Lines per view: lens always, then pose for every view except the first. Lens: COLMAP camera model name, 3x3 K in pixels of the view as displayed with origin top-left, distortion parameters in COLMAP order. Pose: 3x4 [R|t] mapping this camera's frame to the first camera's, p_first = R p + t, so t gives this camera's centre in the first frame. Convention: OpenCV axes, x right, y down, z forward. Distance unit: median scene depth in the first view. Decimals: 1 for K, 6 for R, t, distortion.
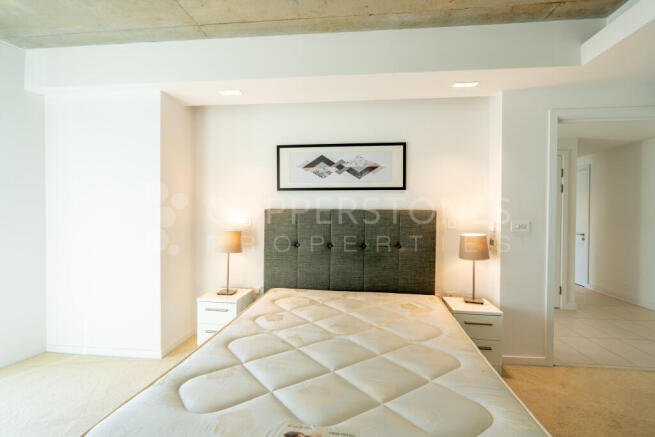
lens RADIAL K [[300.5, 0, 329.4], [0, 300.5, 218.1], [0, 0, 1]] dist [-0.003632, -0.000302]
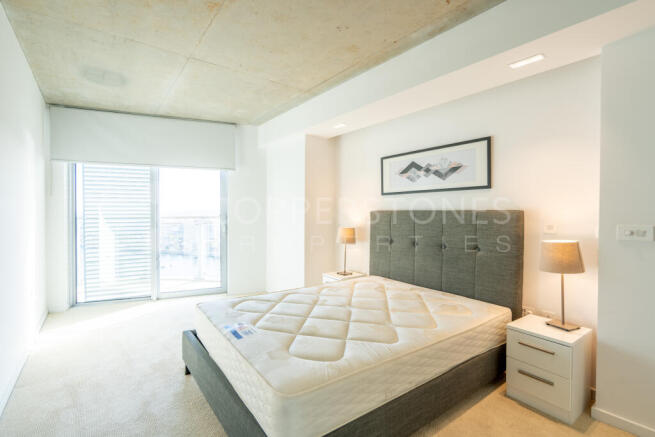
lens RADIAL K [[304.2, 0, 327.5], [0, 304.2, 218.5], [0, 0, 1]] dist [0.001325, 0.000306]
pose [[0.691856, 0.009420, -0.721974, 0.575860], [-0.012067, 0.999926, 0.001483, 0.002436], [0.721935, 0.007686, 0.691918, 0.003925]]
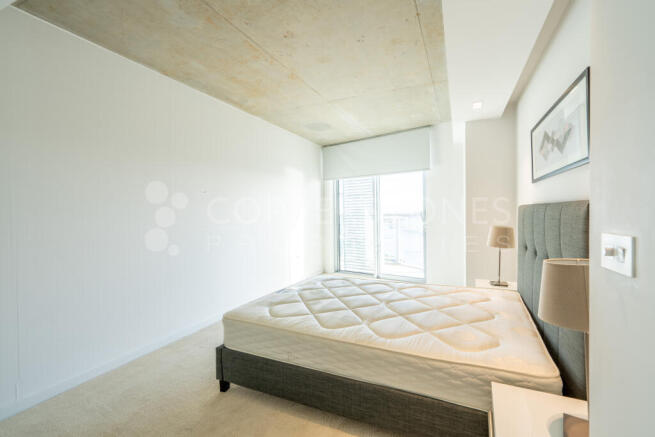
lens RADIAL K [[304.2, 0, 327.5], [0, 304.2, 218.5], [0, 0, 1]] dist [0.001325, 0.000306]
pose [[-0.299430, 0.018883, -0.953931, 0.869242], [-0.004032, 0.999770, 0.021056, -0.005935], [0.954110, 0.010151, -0.299285, 0.727305]]
